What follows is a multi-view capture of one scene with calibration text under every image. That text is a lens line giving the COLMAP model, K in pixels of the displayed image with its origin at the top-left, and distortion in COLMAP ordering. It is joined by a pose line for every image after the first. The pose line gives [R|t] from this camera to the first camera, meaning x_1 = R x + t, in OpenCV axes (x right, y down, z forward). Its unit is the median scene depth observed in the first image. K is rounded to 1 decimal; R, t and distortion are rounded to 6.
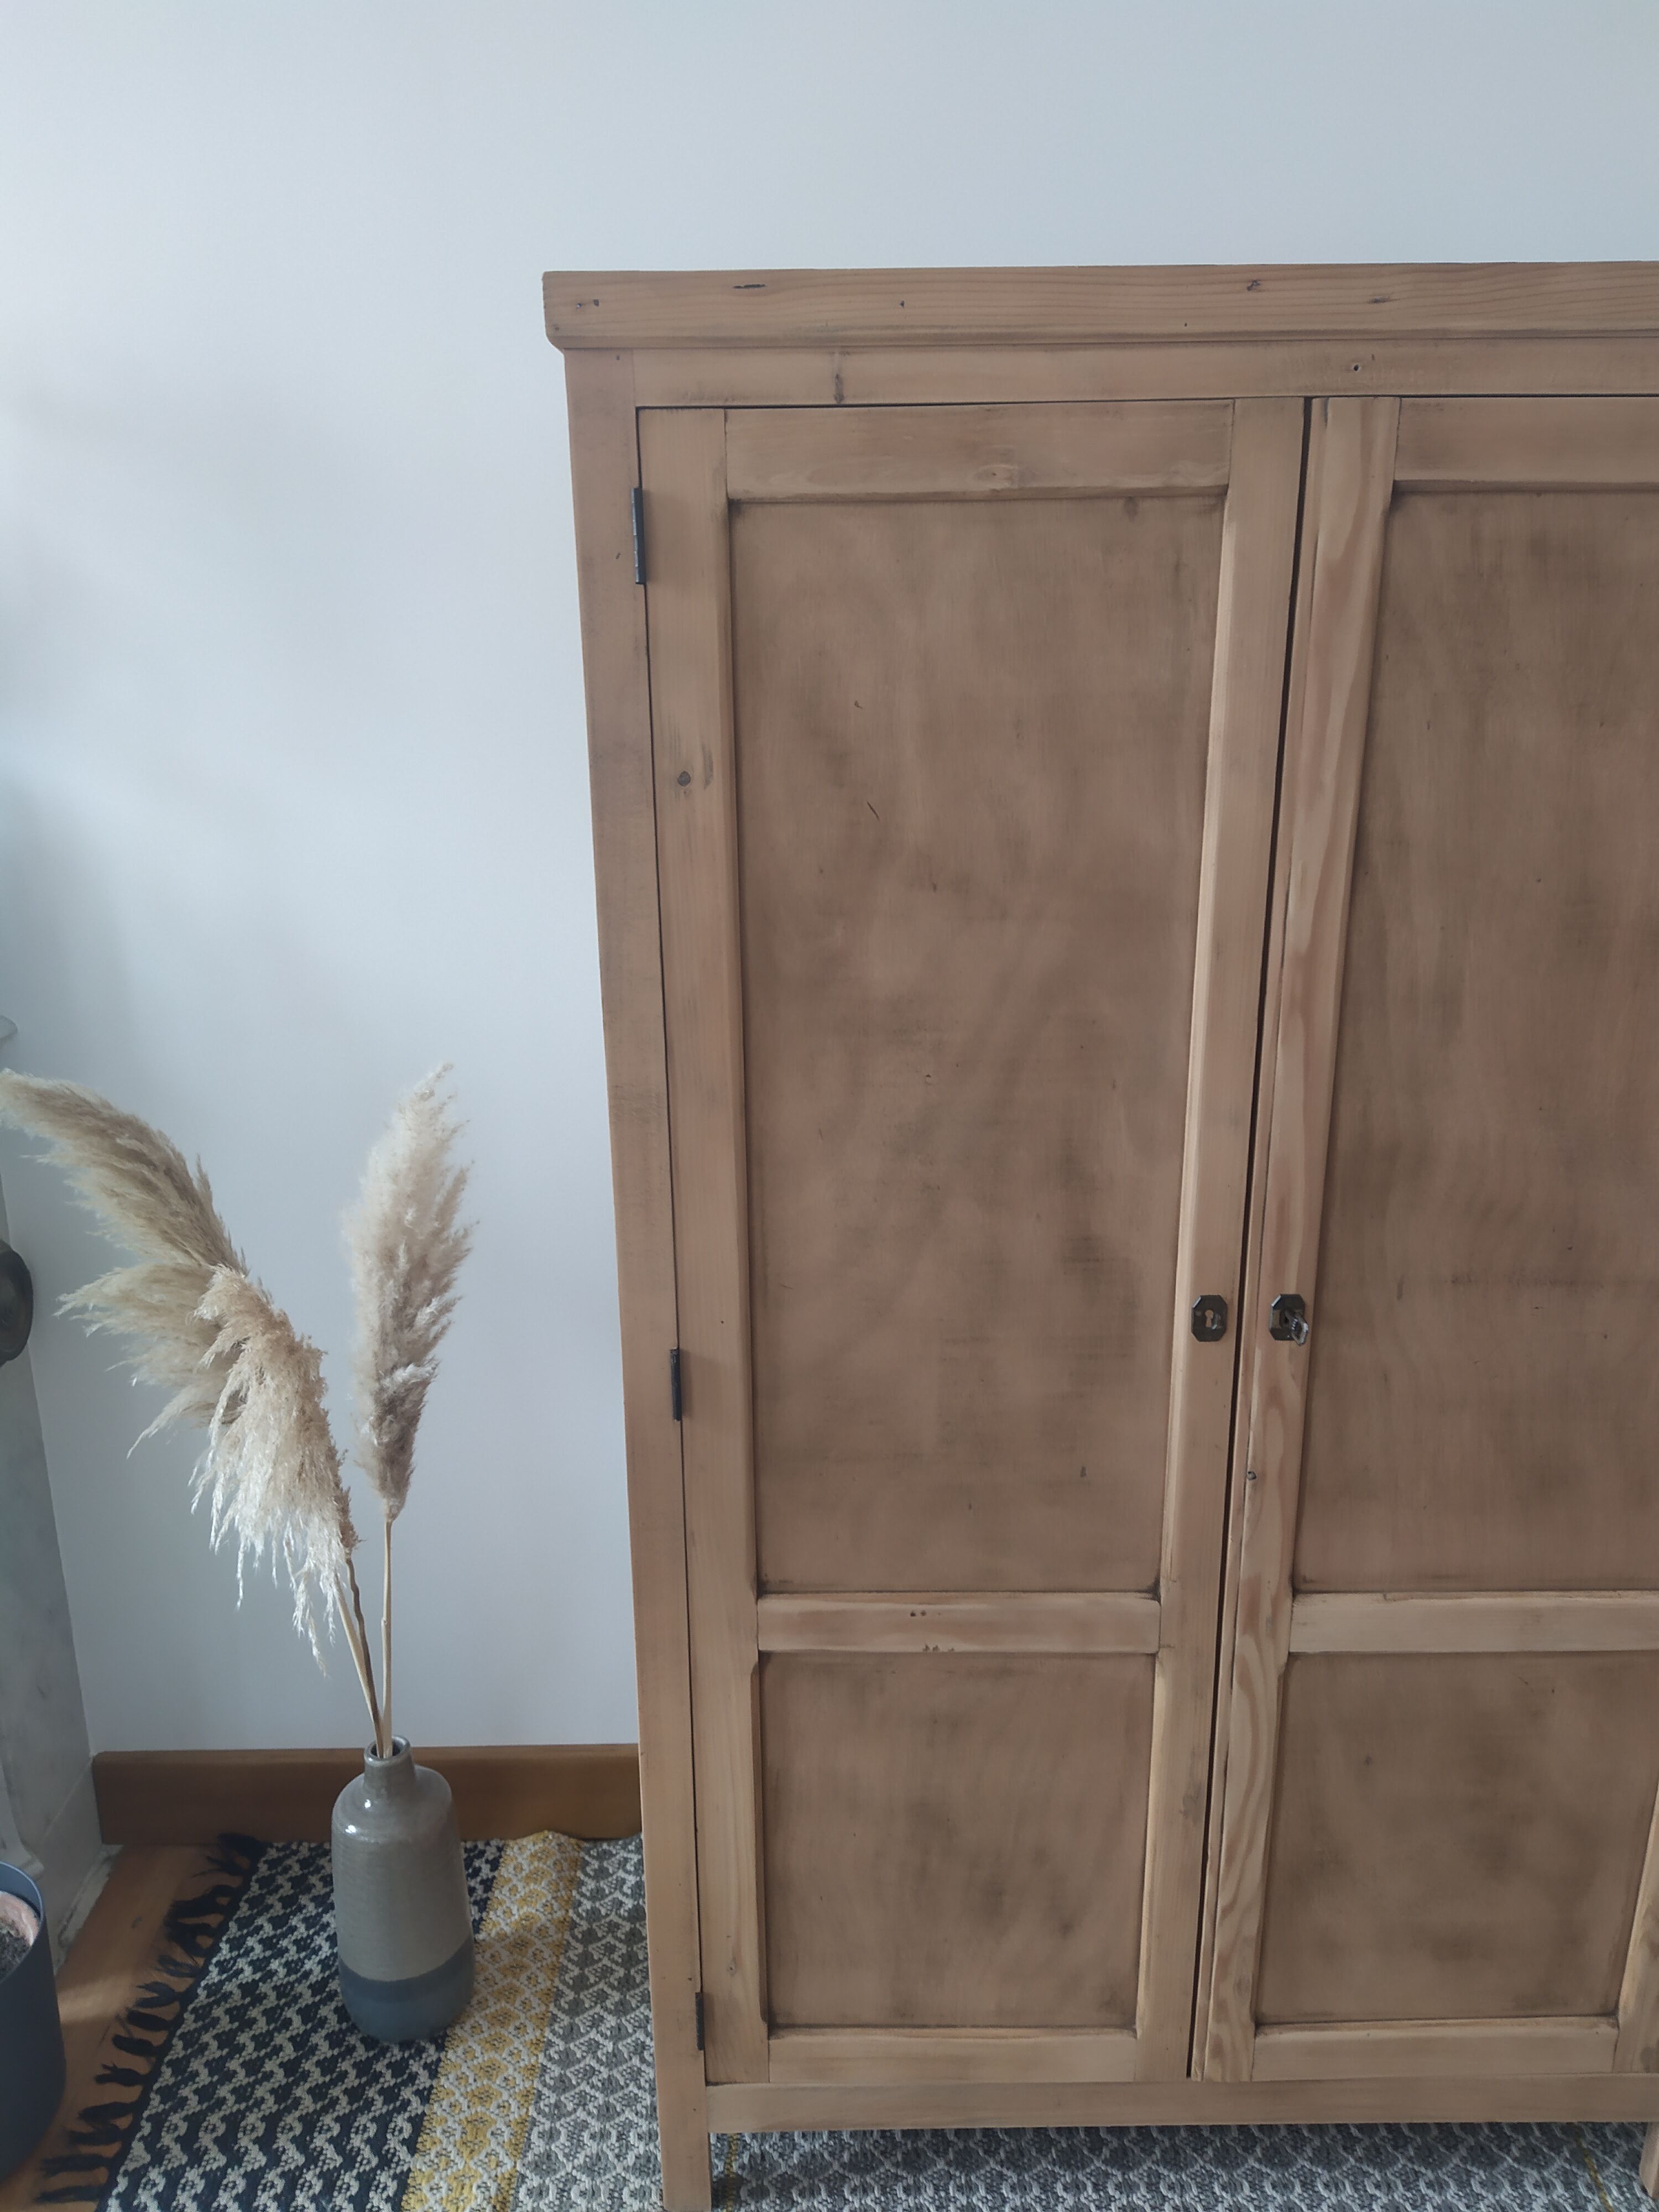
lens RADIAL K [[1653.1, 0, 835.3], [0, 1653.1, 1110.7], [0, 0, 1]] dist [0.078760, -0.098061]
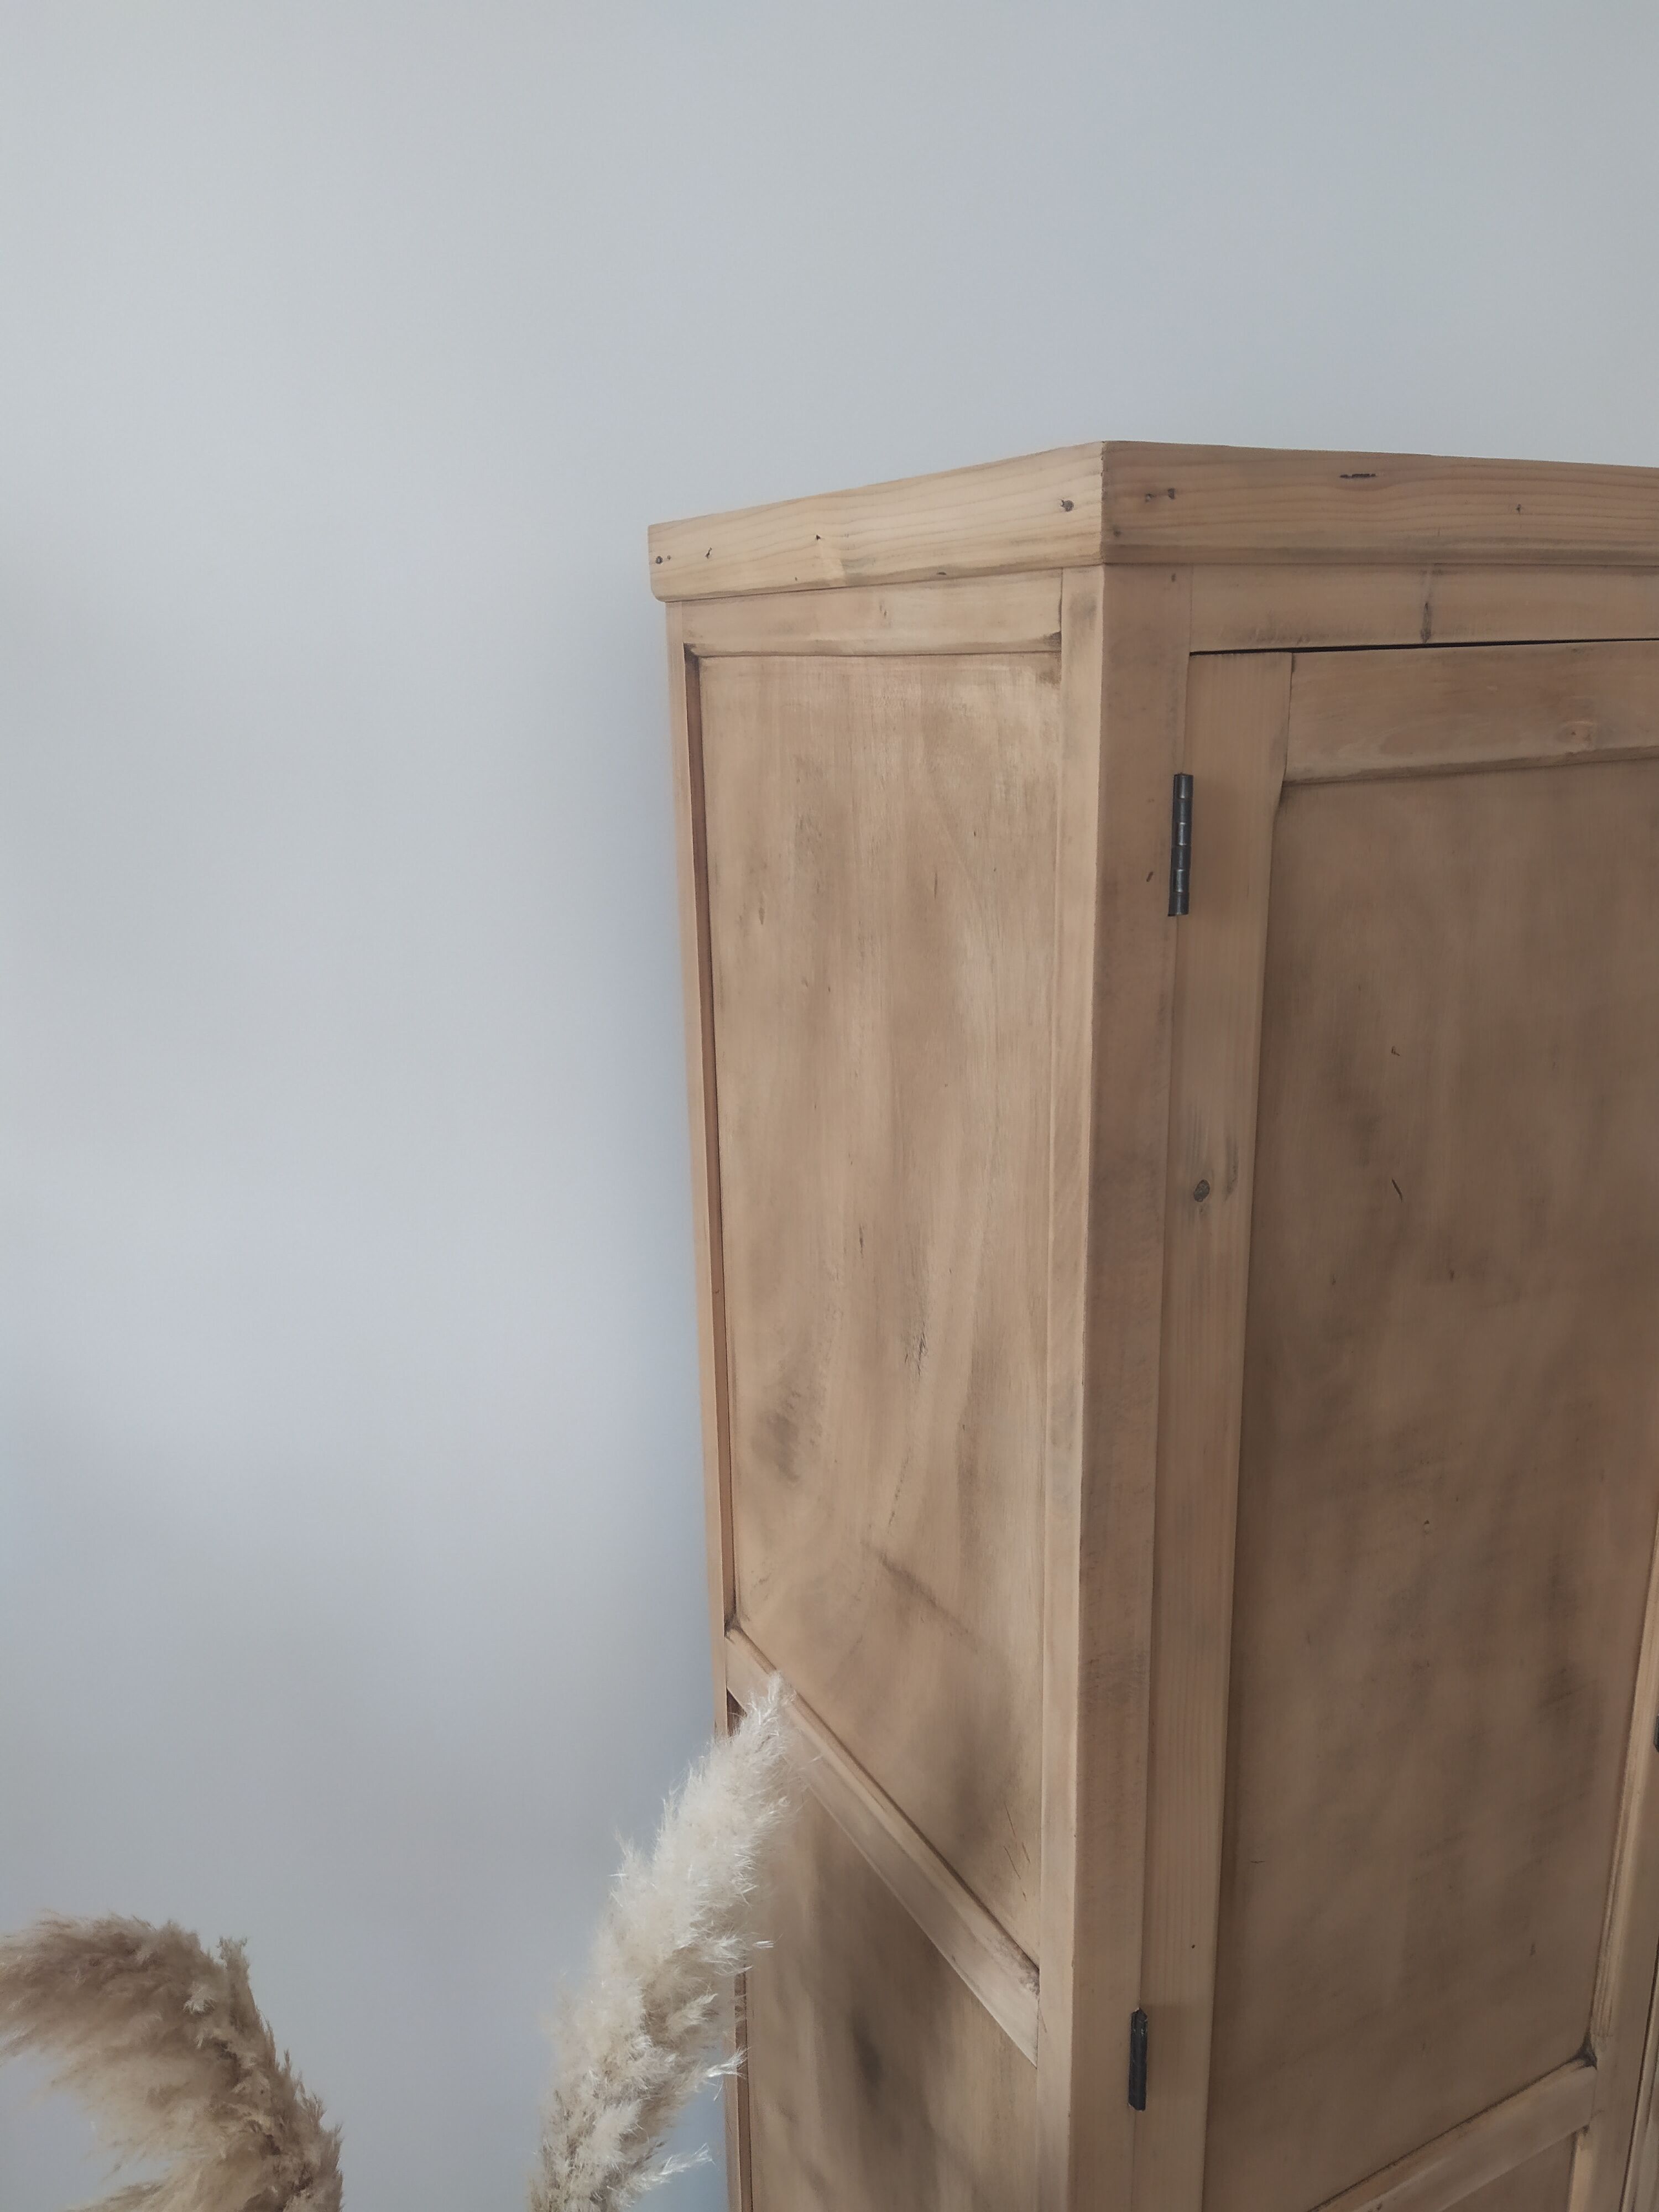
lens RADIAL K [[1653.1, 0, 890.2], [0, 1653.1, 1100.6], [0, 0, 1]] dist [0.078760, -0.098061]
pose [[0.880810, -0.128524, 0.455693, -0.479471], [0.150292, 0.988573, -0.011683, -0.240012], [-0.448984, 0.078777, 0.890060, 0.460463]]
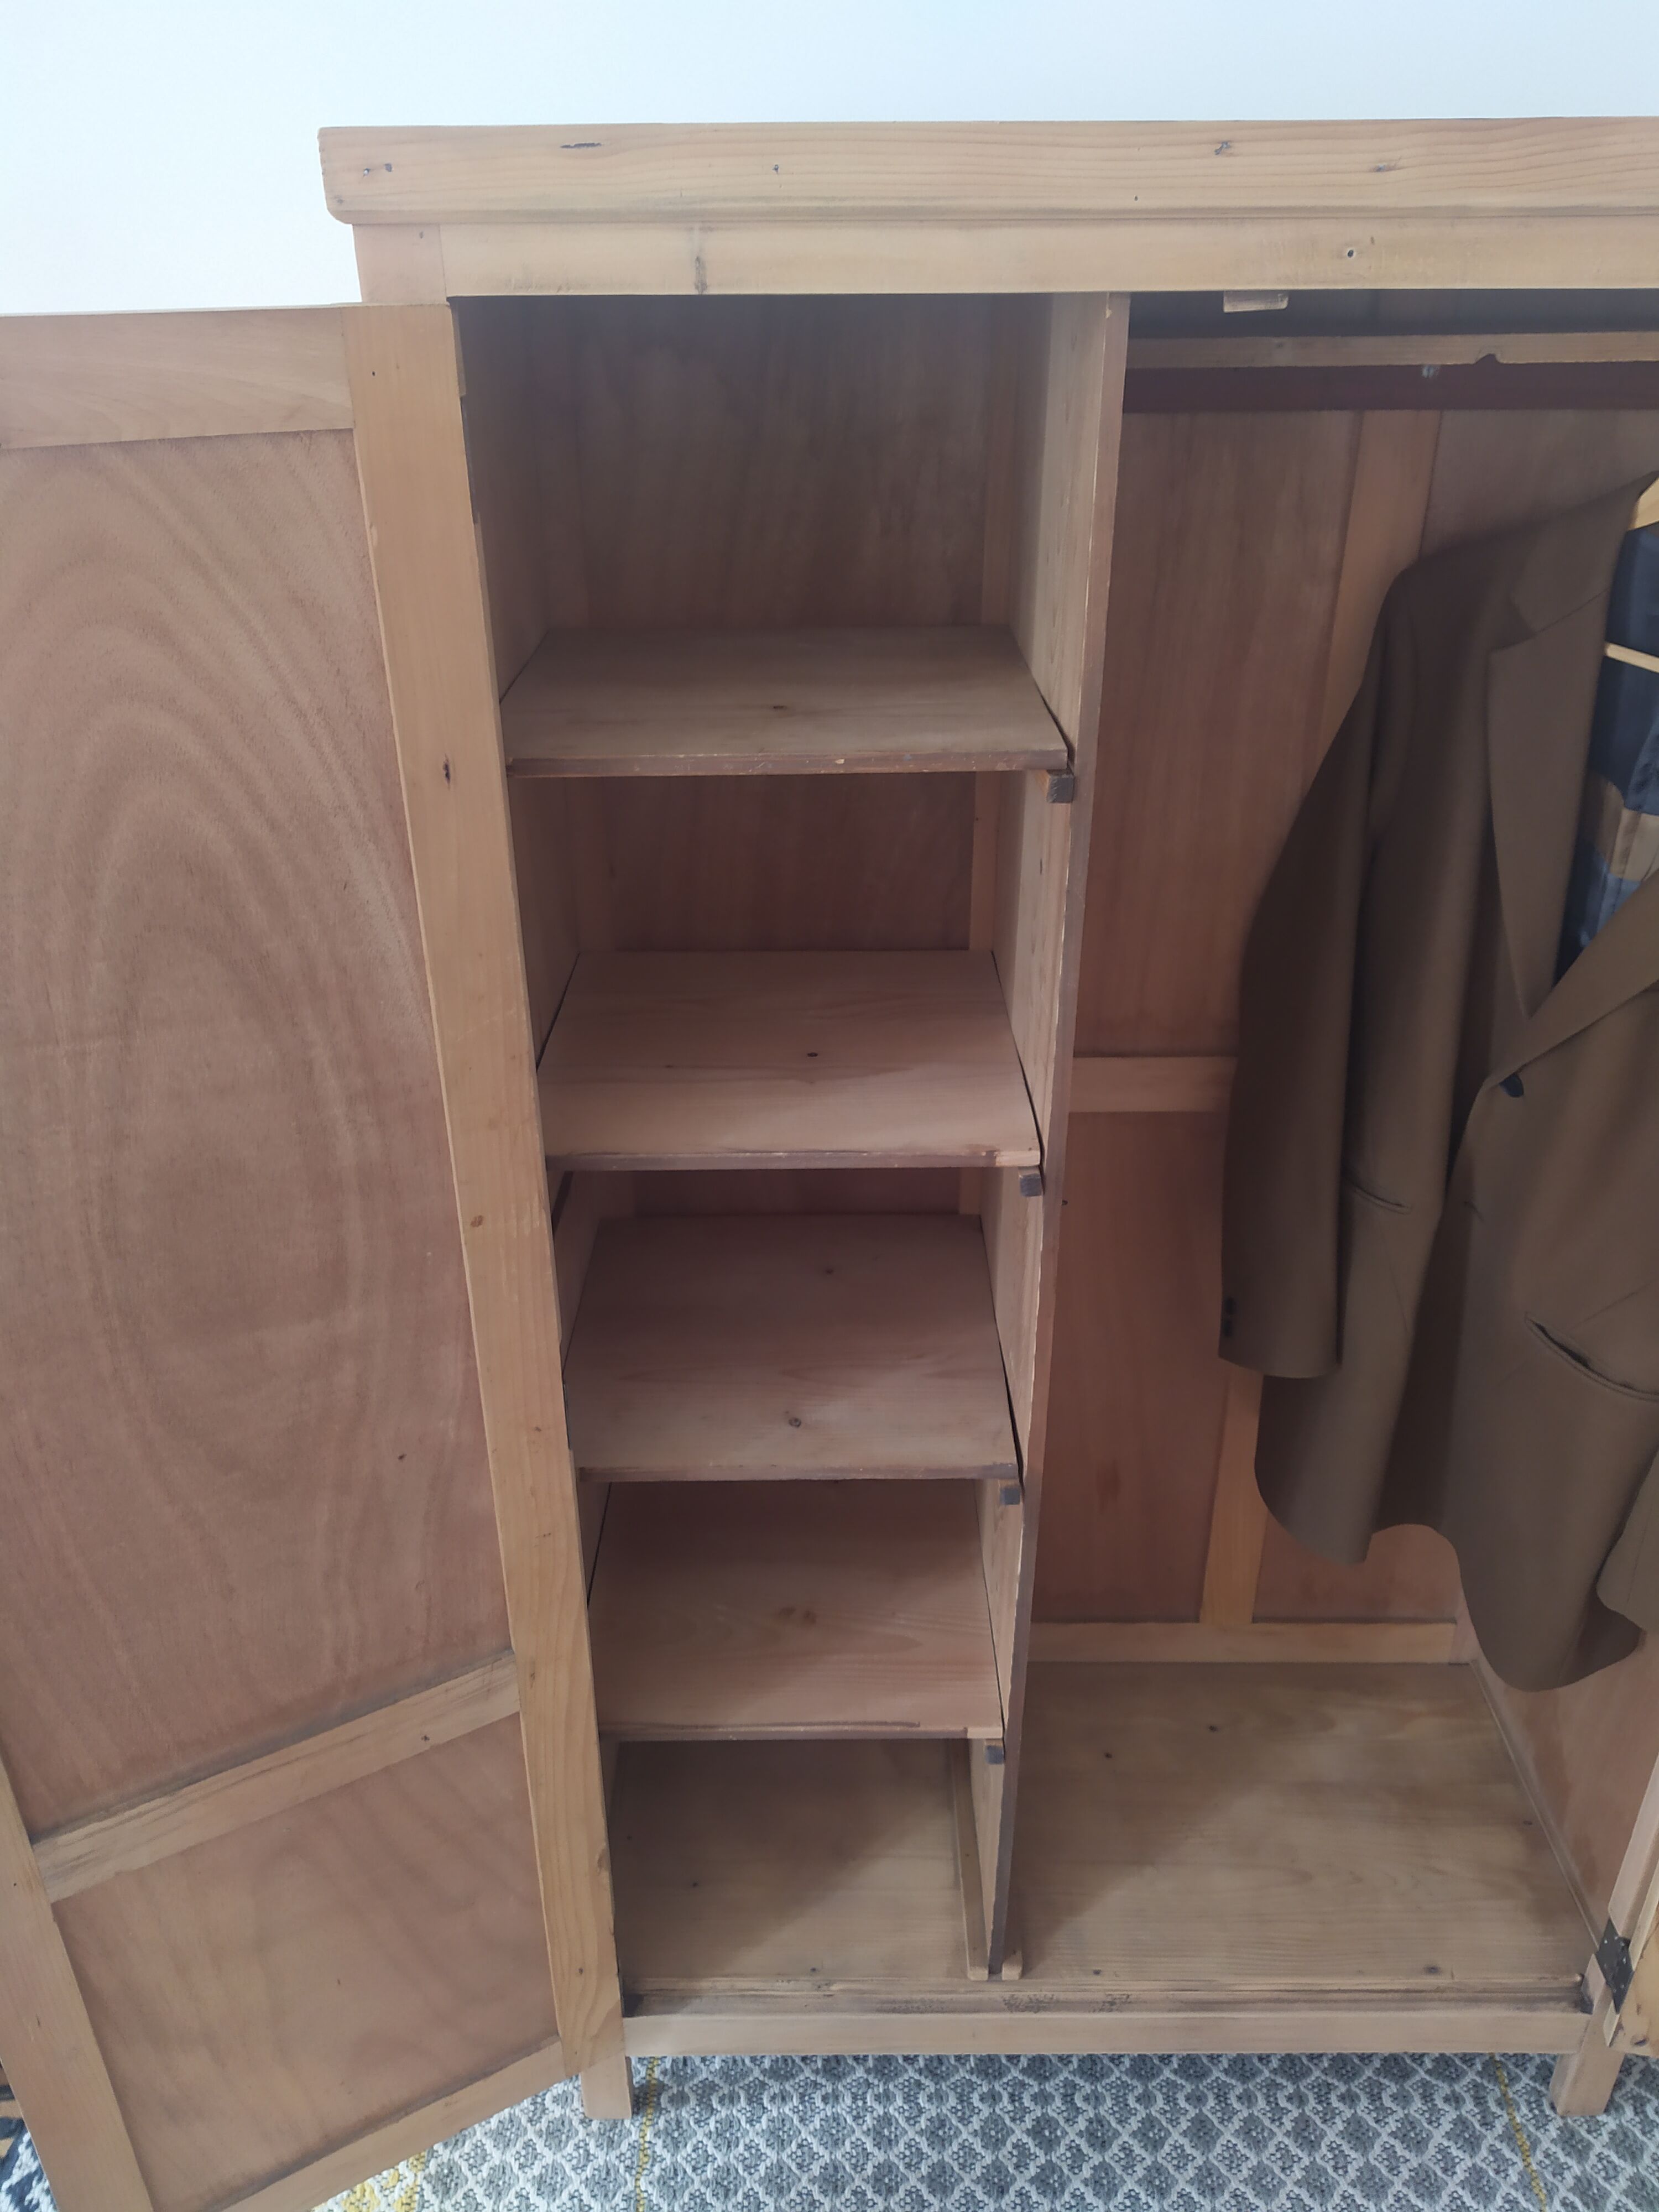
lens RADIAL K [[1653.1, 0, 828.9], [0, 1653.1, 1108.6], [0, 0, 1]] dist [0.078760, -0.098061]
pose [[0.999986, 0.003923, -0.003541, 0.061481], [-0.003263, 0.985418, 0.170119, -0.161202], [0.004156, -0.170105, 0.985417, 0.133302]]
